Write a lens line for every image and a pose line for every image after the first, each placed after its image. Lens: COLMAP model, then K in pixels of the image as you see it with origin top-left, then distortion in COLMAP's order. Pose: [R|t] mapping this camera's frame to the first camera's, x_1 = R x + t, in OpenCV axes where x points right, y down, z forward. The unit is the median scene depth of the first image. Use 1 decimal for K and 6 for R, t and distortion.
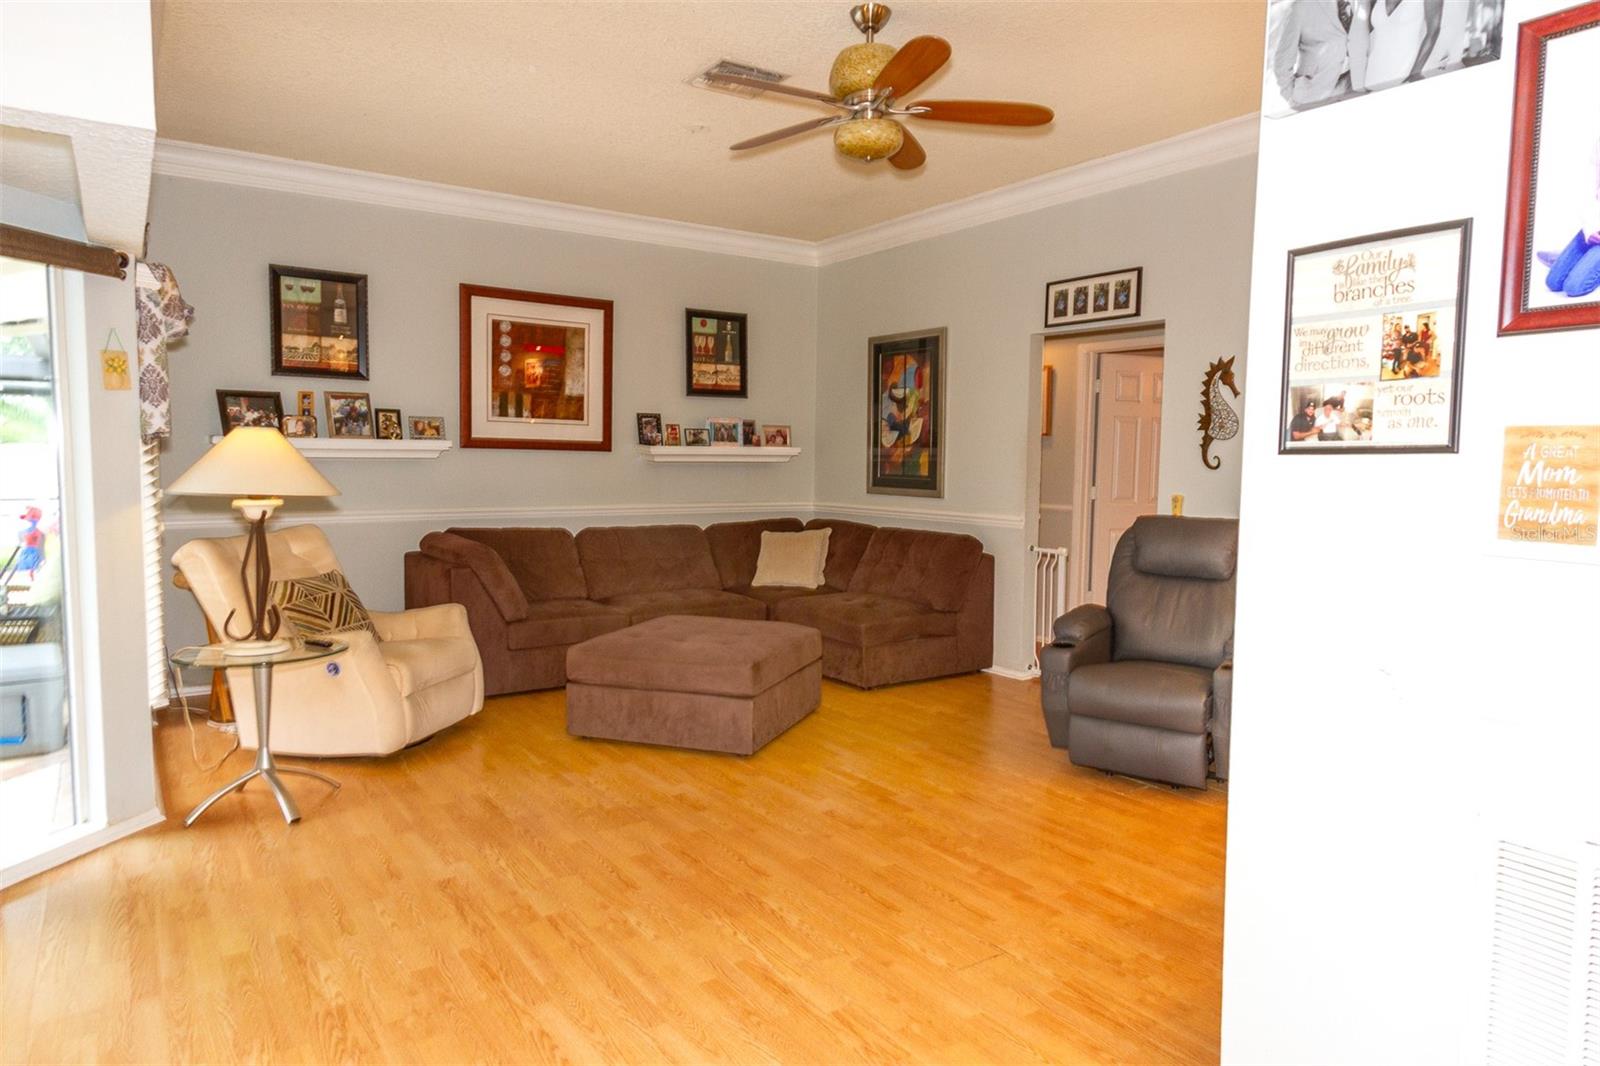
lens RADIAL K [[1006.8, 0, 811.8], [0, 1006.8, 530.4], [0, 0, 1]] dist [0.030274, -0.002568]
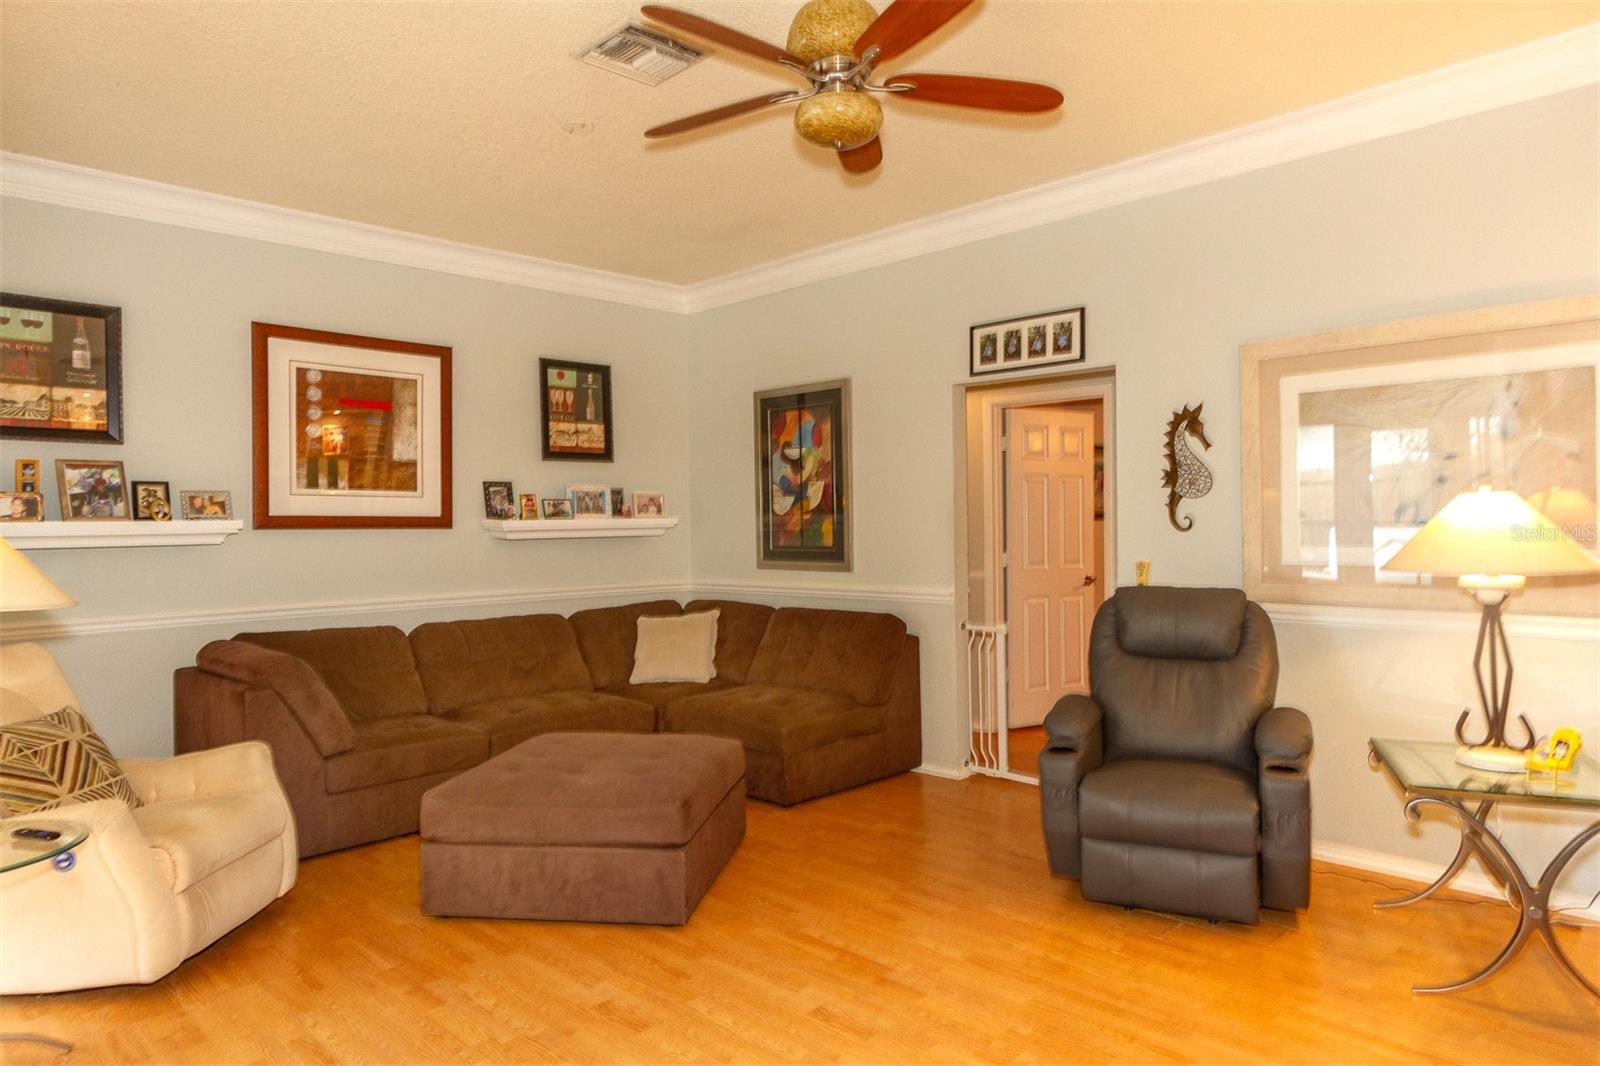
lens RADIAL K [[1006.8, 0, 809.7], [0, 1006.8, 533.8], [0, 0, 1]] dist [0.030274, -0.002568]
pose [[0.983101, -0.028094, 0.180896, -0.075721], [0.039407, 0.997465, -0.059249, -0.016065], [-0.178773, 0.065376, 0.981716, 0.170954]]
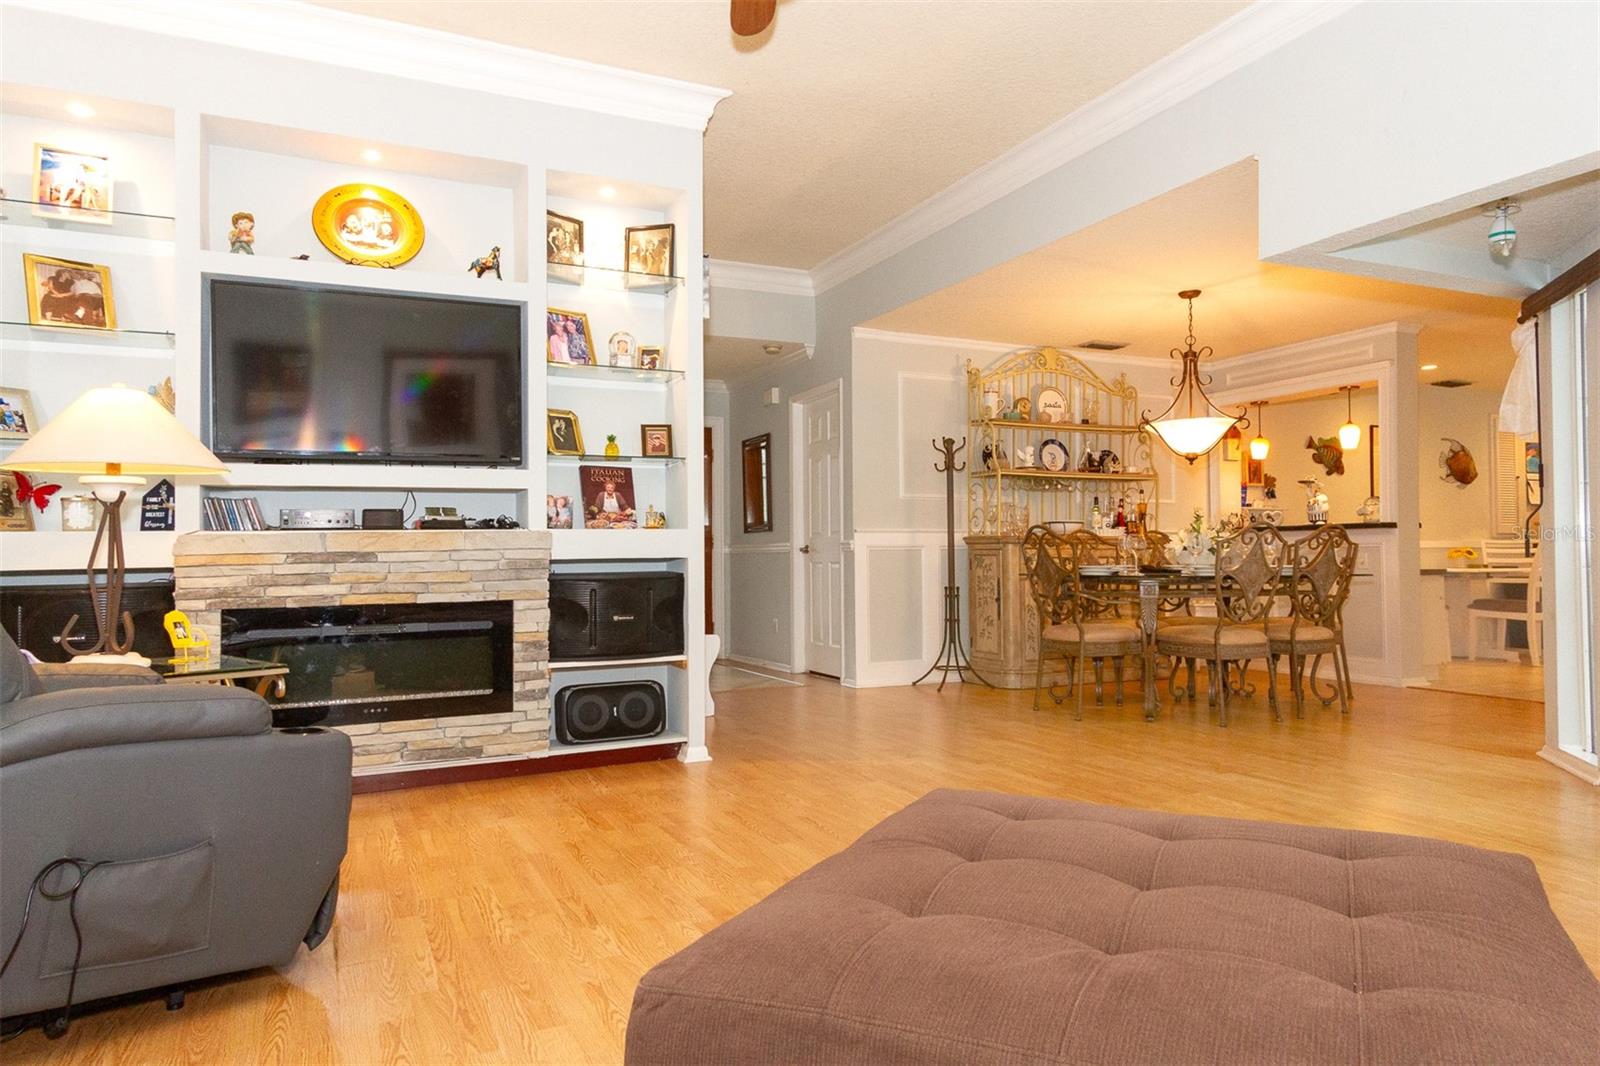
lens RADIAL K [[1006.8, 0, 798.5], [0, 1006.8, 528.2], [0, 0, 1]] dist [0.030274, -0.002568]
pose [[-0.983603, 0.001522, 0.180342, -0.062707], [0.010076, 0.998866, 0.046522, -0.004519], [-0.180067, 0.047576, -0.982503, 1.122867]]
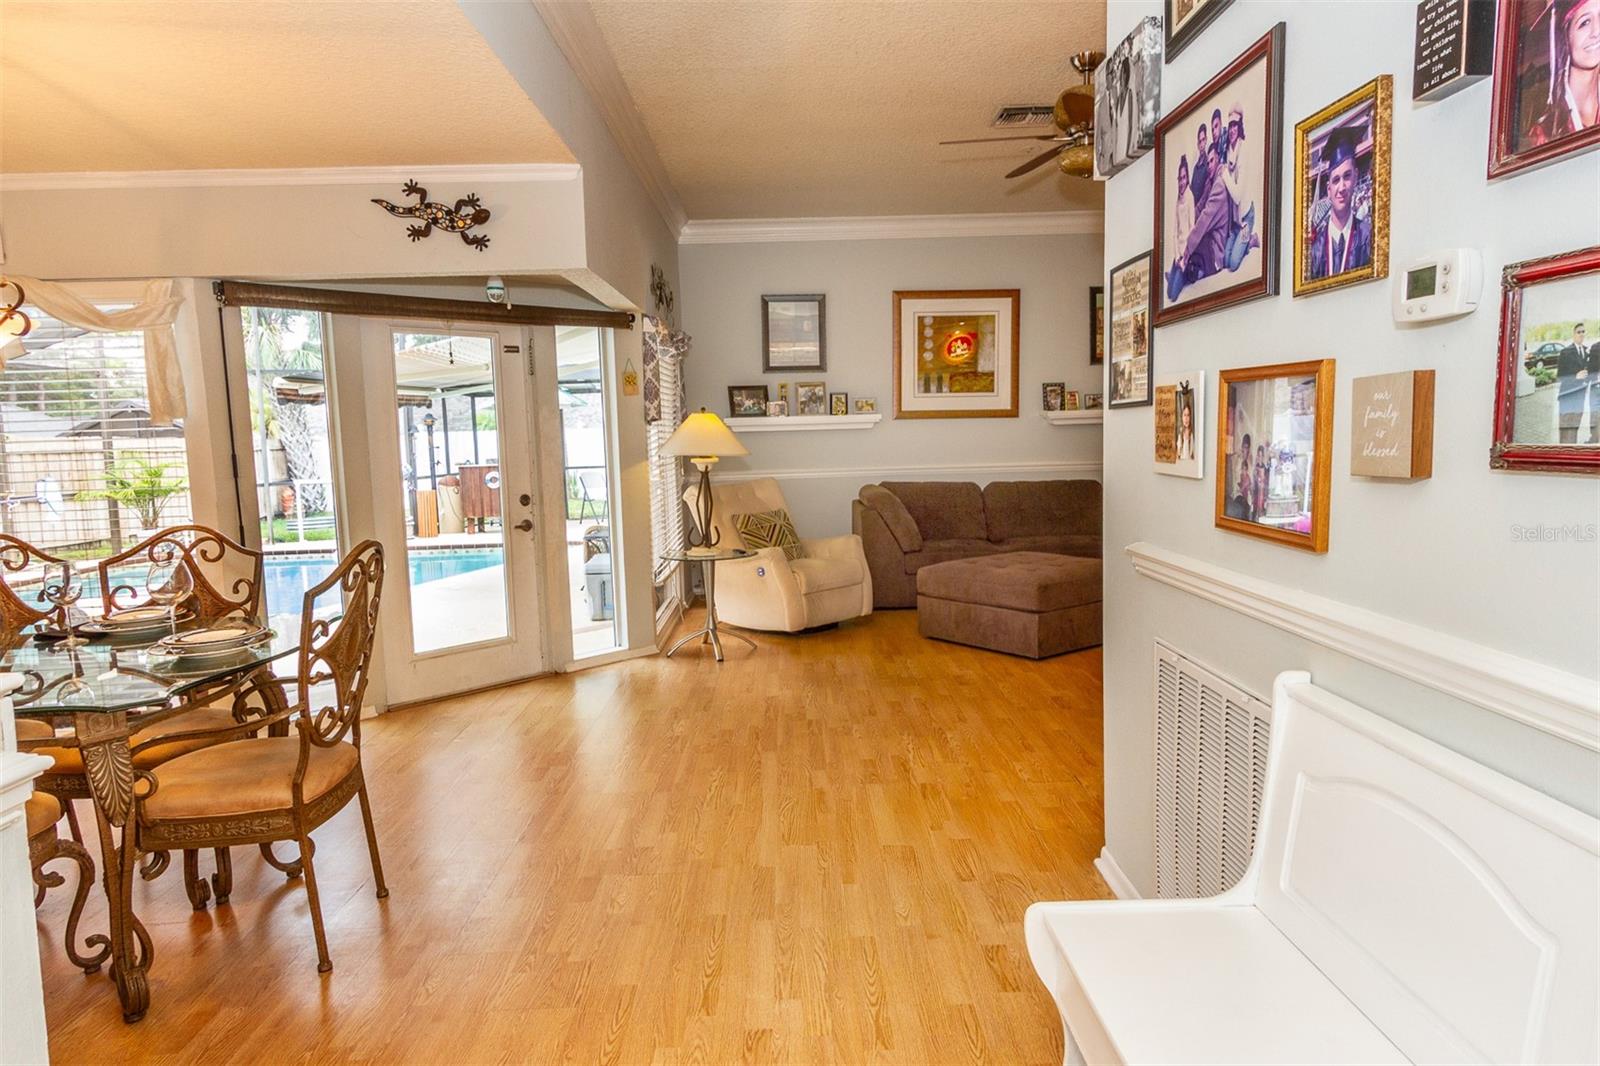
lens RADIAL K [[1006.8, 0, 823.7], [0, 1006.8, 535.5], [0, 0, 1]] dist [0.030274, -0.002568]
pose [[0.845458, 0.025543, -0.533431, 0.298327], [-0.004511, 0.999161, 0.040695, 0.016241], [0.534024, -0.032000, 0.844864, -0.153780]]
